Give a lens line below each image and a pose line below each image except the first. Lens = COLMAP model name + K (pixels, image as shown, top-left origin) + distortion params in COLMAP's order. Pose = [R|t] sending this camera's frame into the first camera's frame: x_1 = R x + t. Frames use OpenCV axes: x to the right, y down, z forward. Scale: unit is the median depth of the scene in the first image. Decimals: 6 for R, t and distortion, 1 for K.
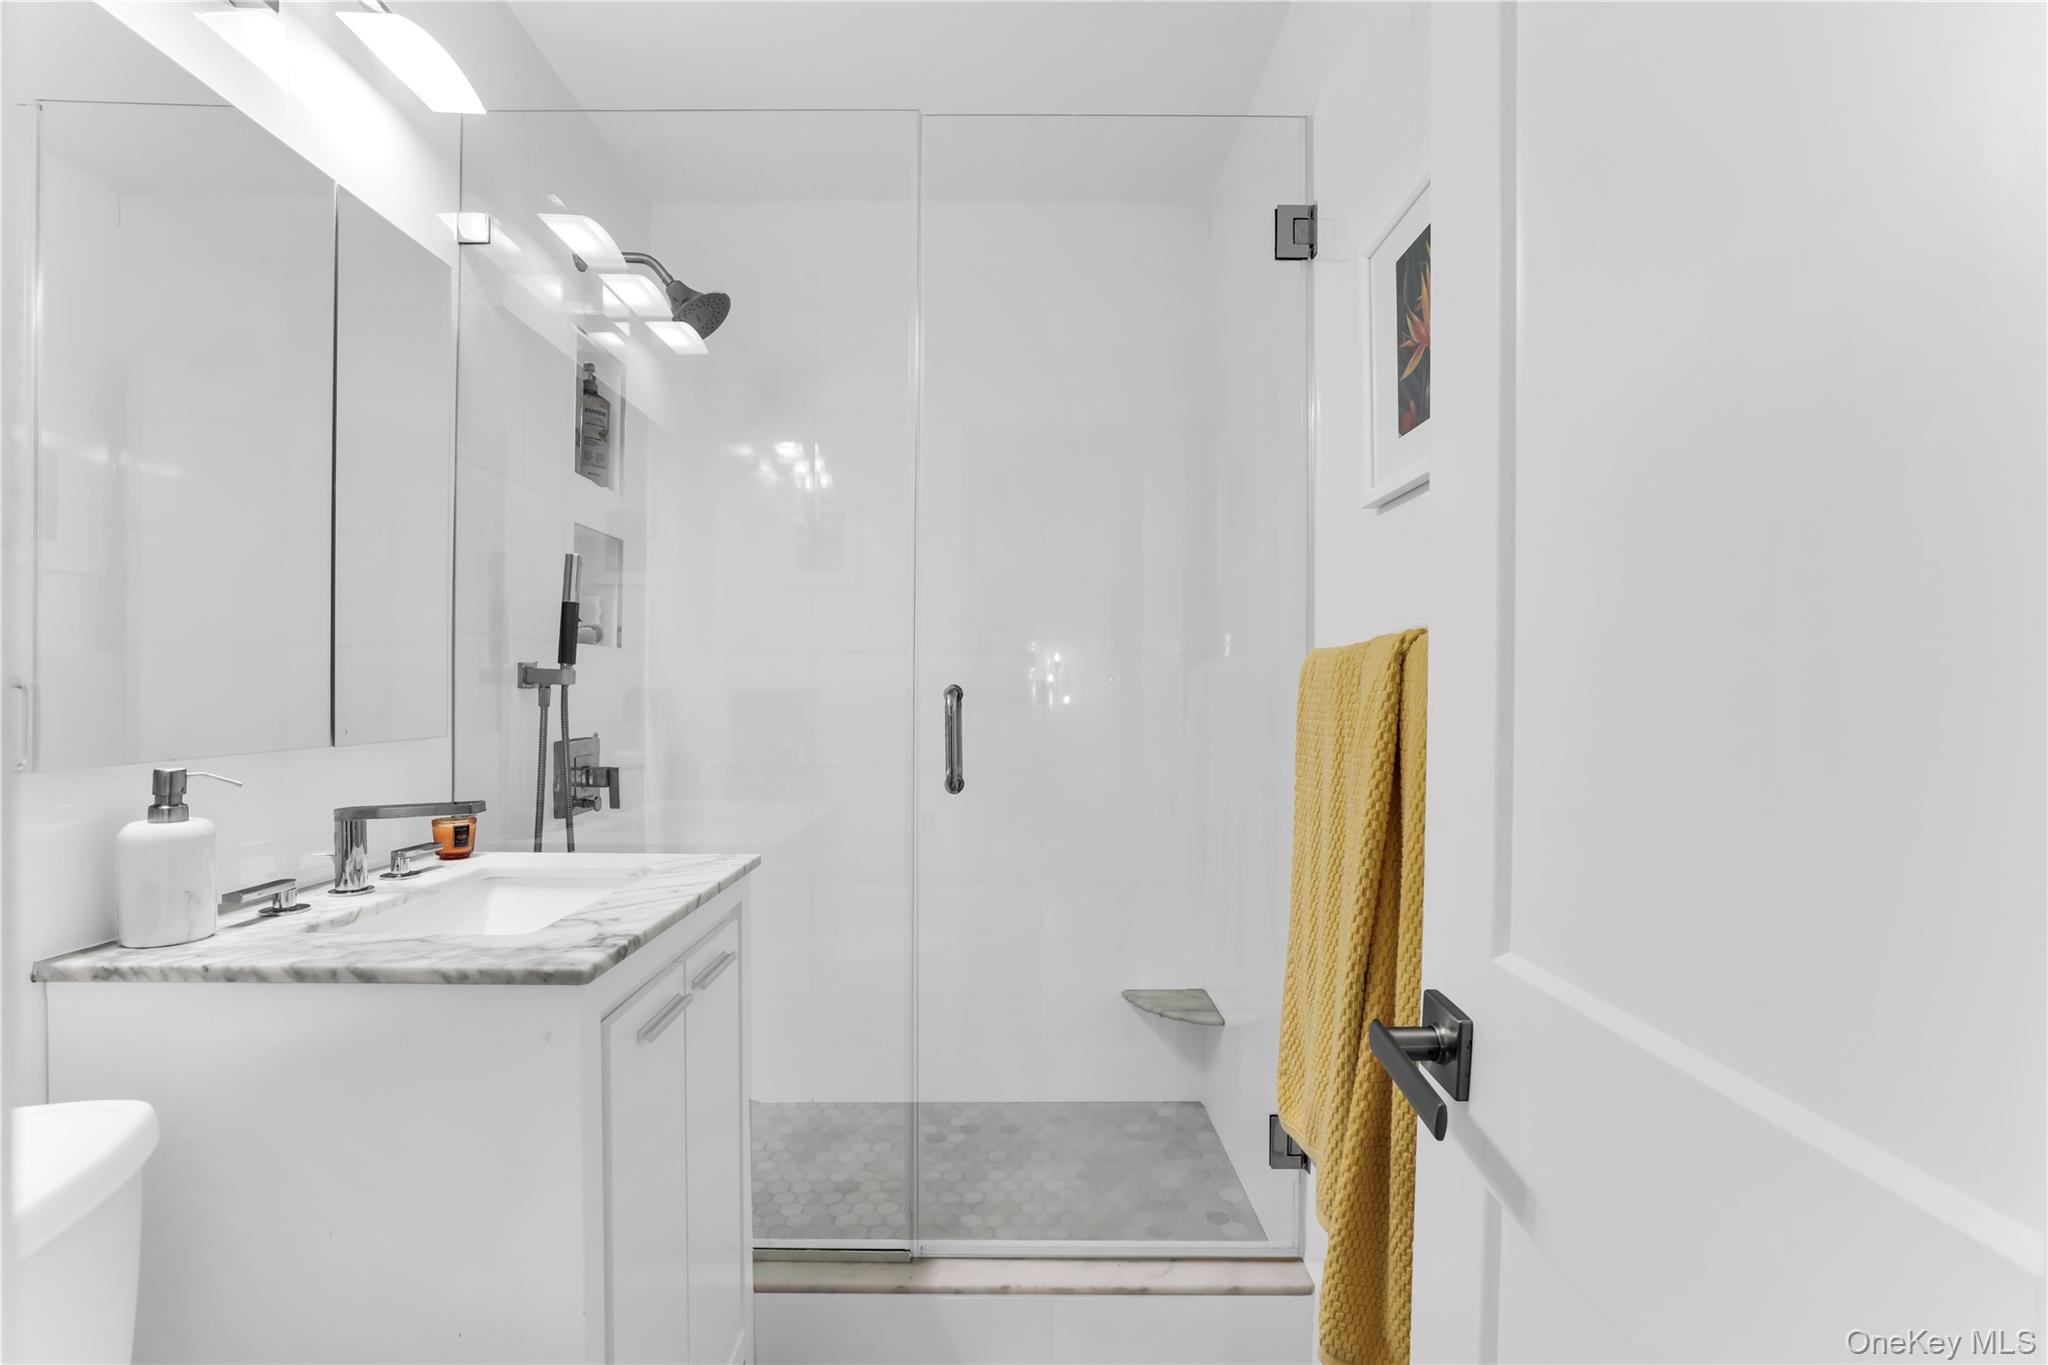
lens RADIAL K [[892.5, 0, 1013.8], [0, 892.5, 698.0], [0, 0, 1]] dist [-0.040727, 0.021934]
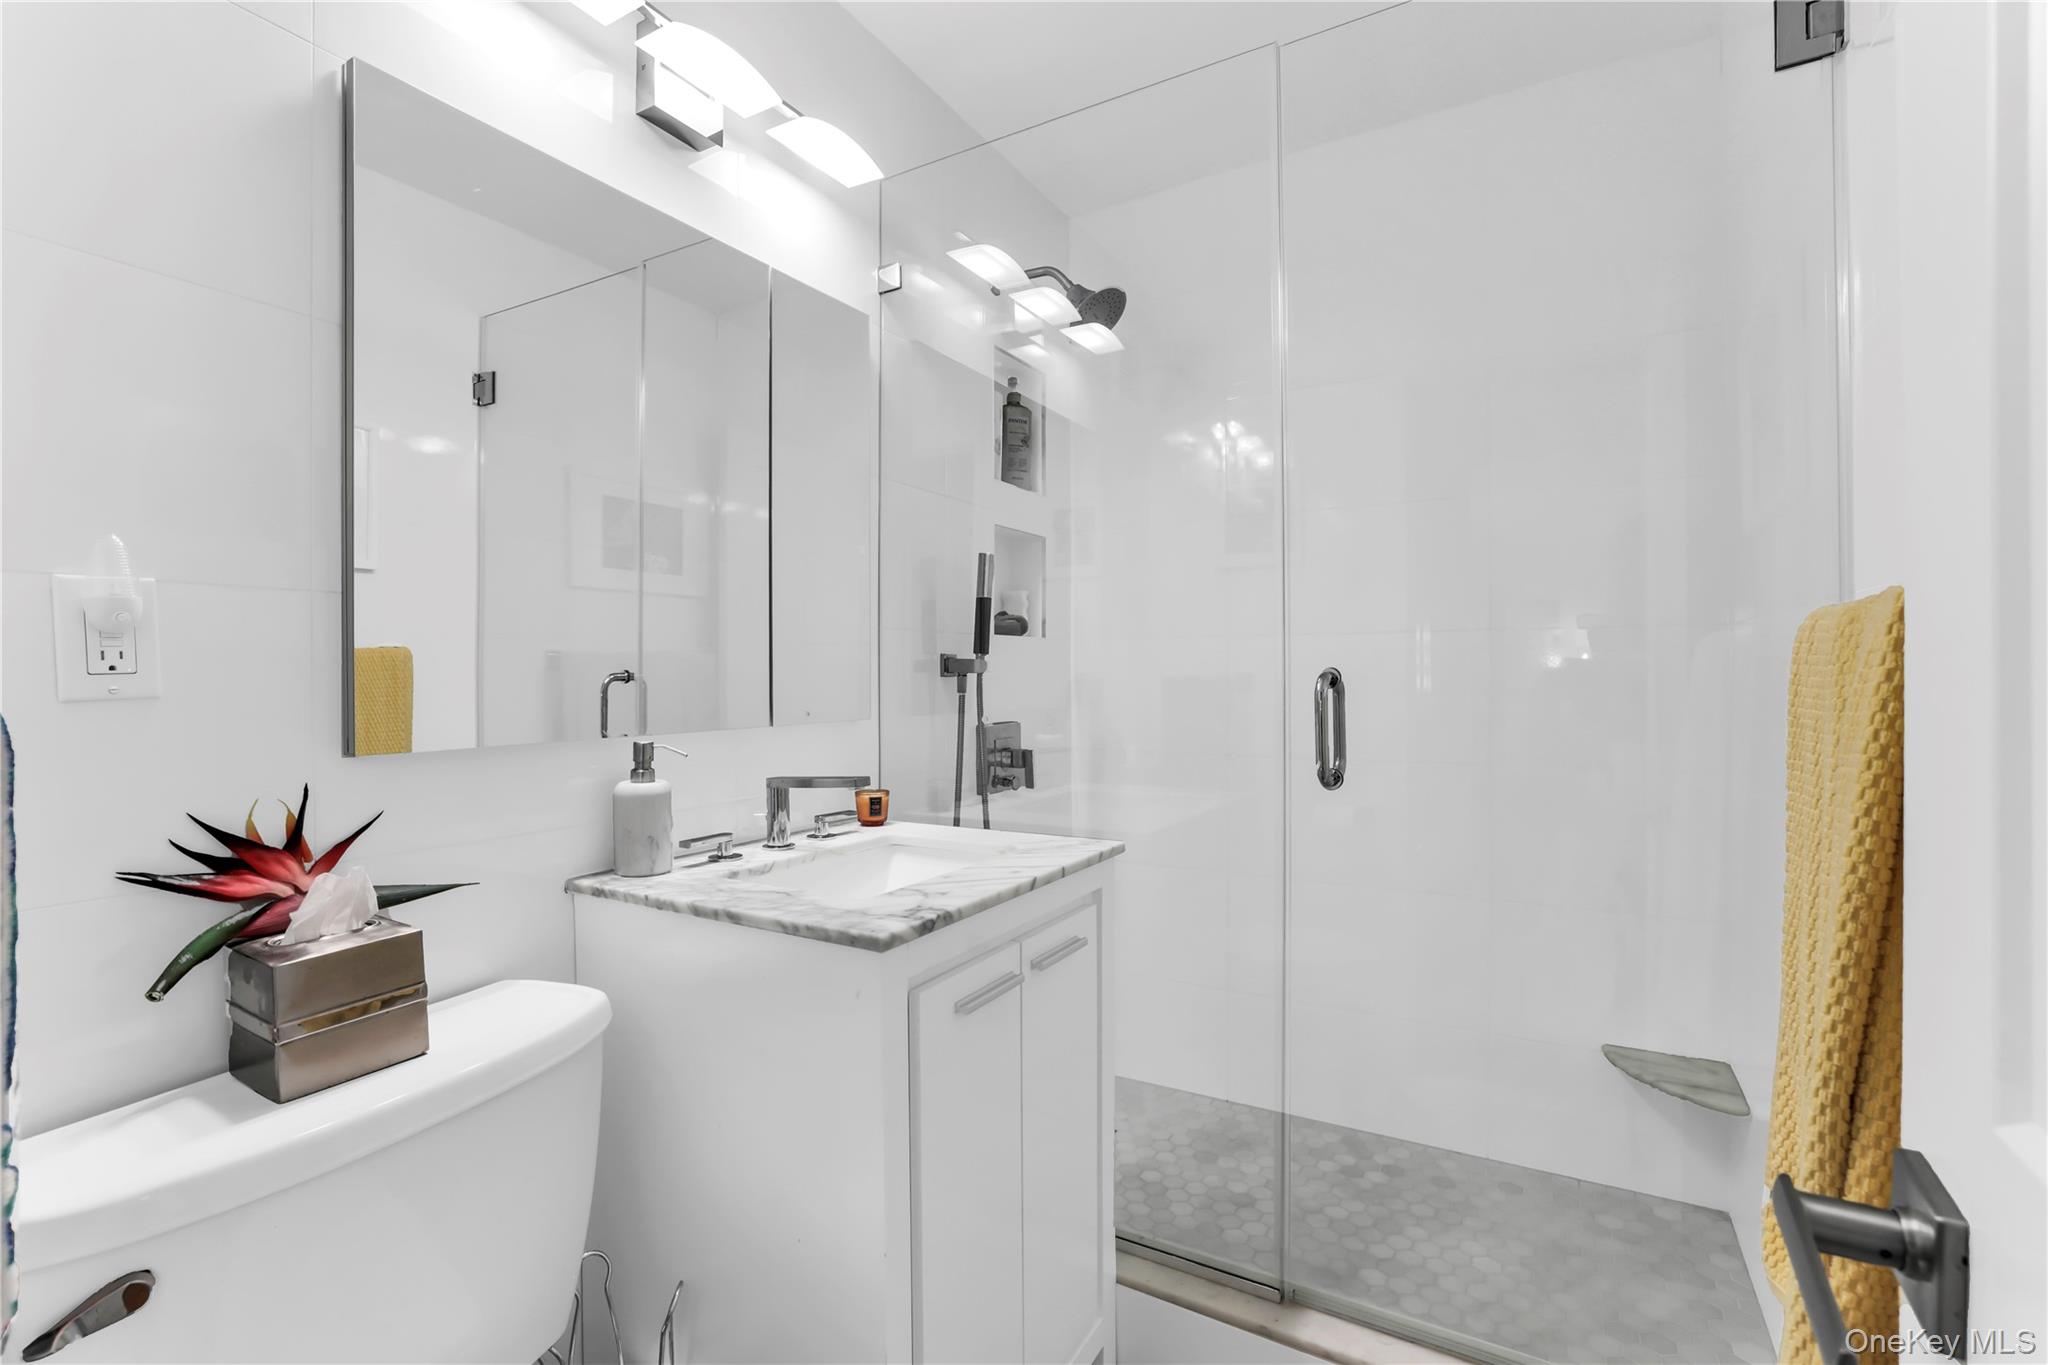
lens RADIAL K [[899.3, 0, 1050.0], [0, 899.3, 676.4], [0, 0, 1]] dist [-0.043123, 0.021460]
pose [[0.868078, -0.011247, -0.496300, 0.141283], [0.007346, 0.999925, -0.009810, 0.000651], [0.496373, 0.004870, 0.868096, 0.089793]]
